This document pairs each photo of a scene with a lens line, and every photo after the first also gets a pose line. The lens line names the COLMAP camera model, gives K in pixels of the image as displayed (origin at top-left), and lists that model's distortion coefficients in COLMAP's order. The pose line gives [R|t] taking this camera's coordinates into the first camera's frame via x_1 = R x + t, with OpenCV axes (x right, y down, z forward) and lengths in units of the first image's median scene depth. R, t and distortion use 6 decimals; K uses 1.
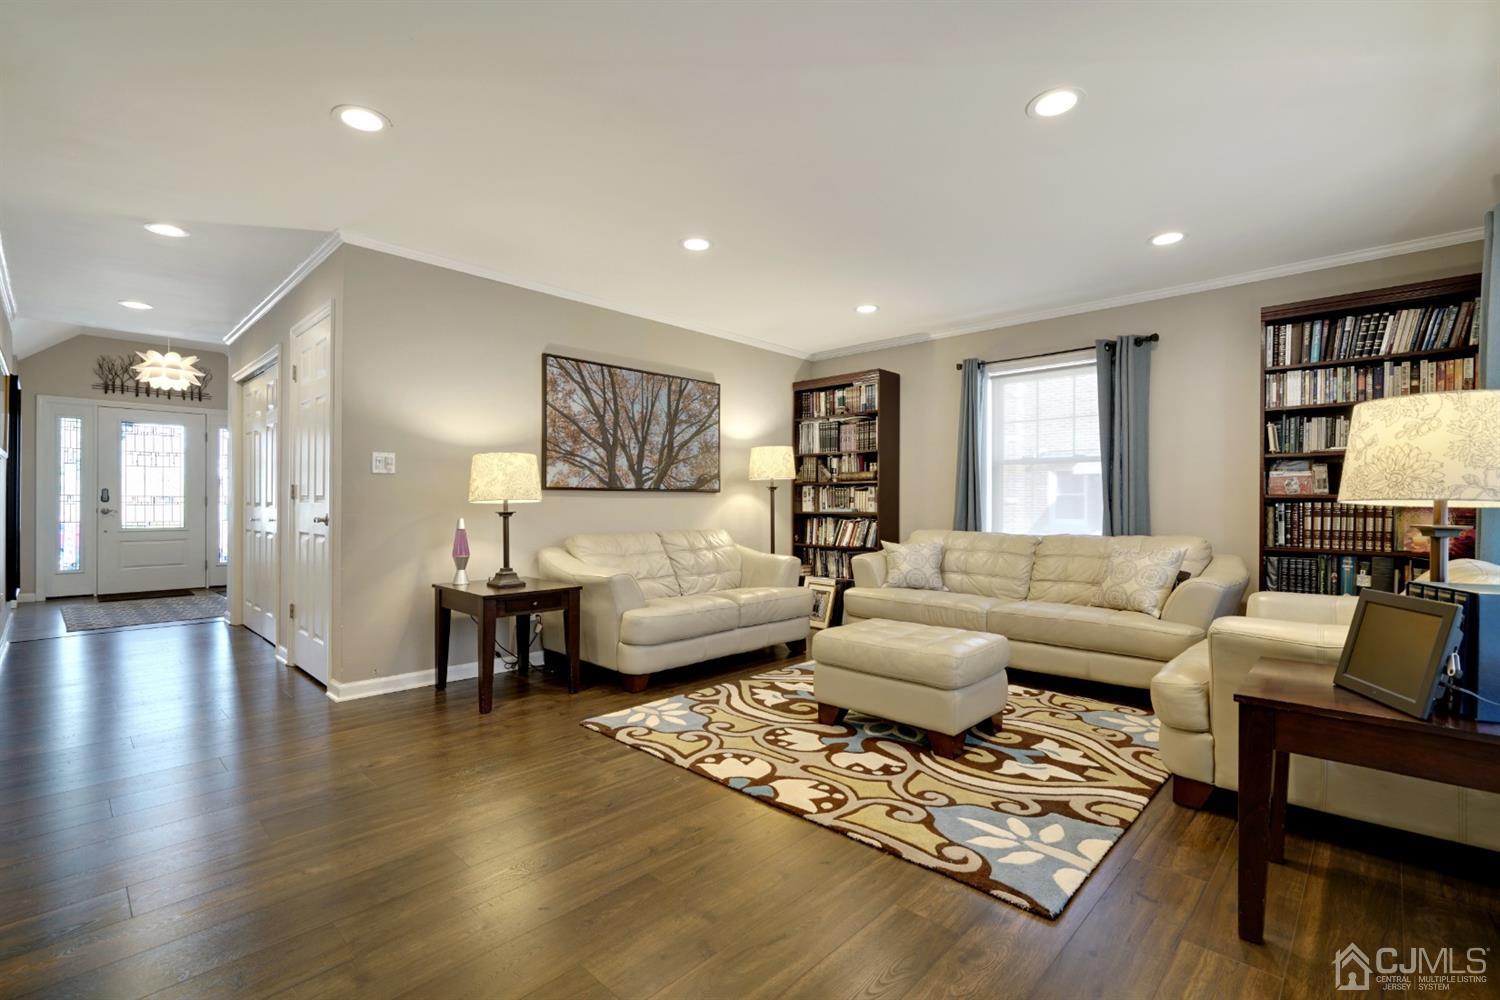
lens RADIAL K [[669.2, 0, 754.7], [0, 669.2, 500.7], [0, 0, 1]] dist [-0.003080, 0.000106]
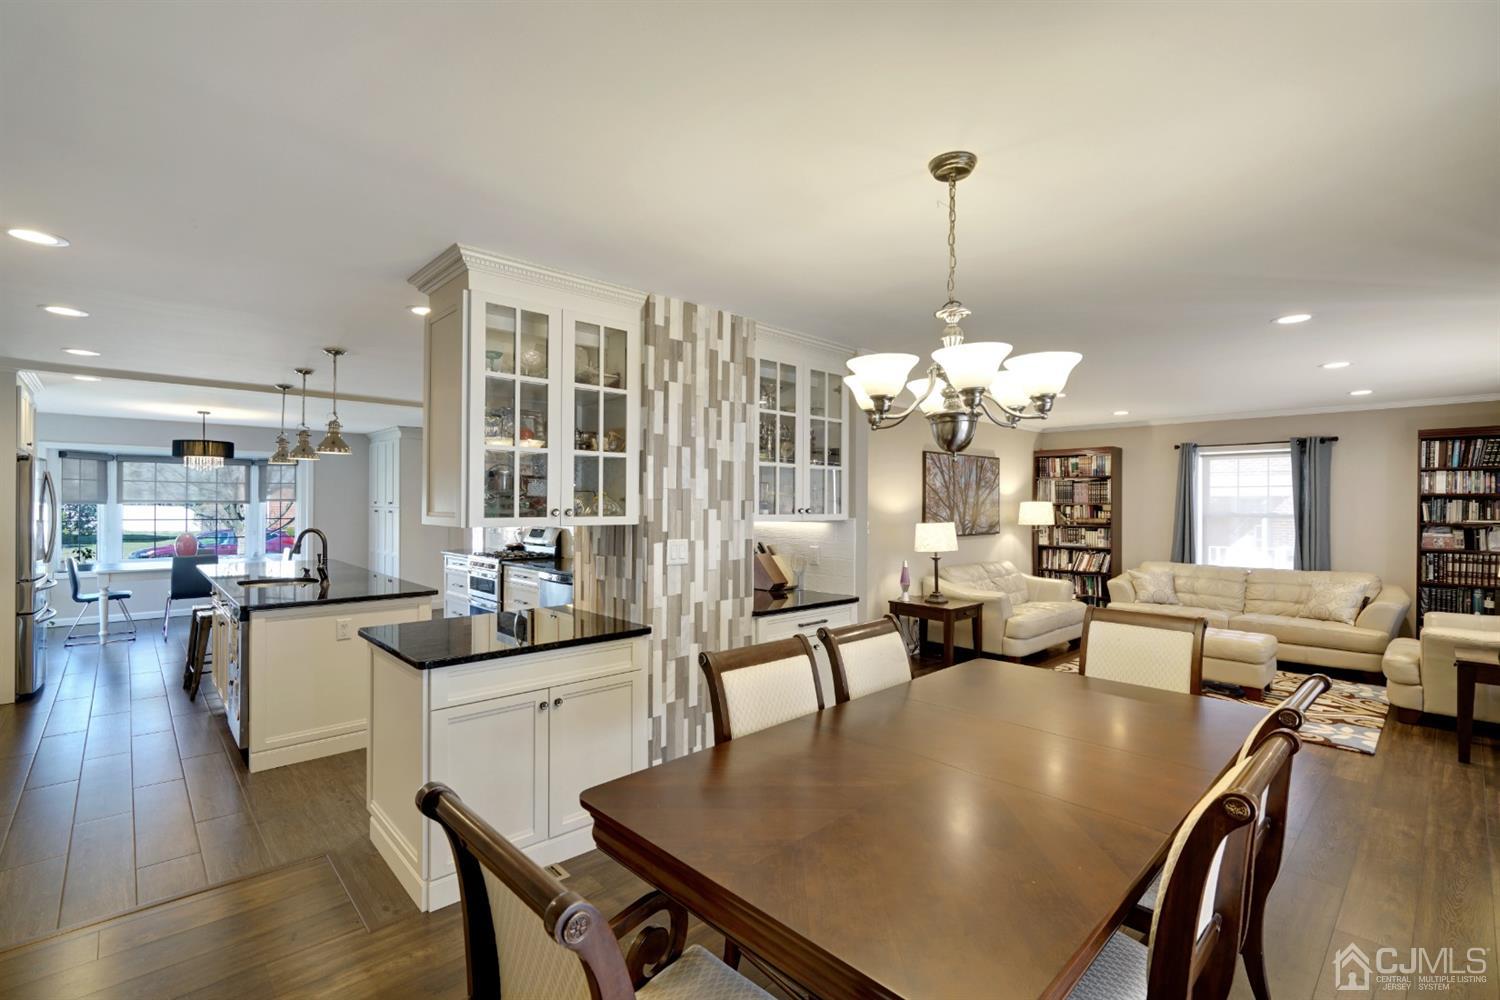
lens RADIAL K [[669.2, 0, 752.6], [0, 669.2, 501.6], [0, 0, 1]] dist [-0.003080, 0.000106]
pose [[0.998392, 0.000586, -0.056690, -0.709443], [-0.000474, 0.999998, 0.001999, -0.119758], [0.056691, -0.001968, 0.998390, -0.650886]]
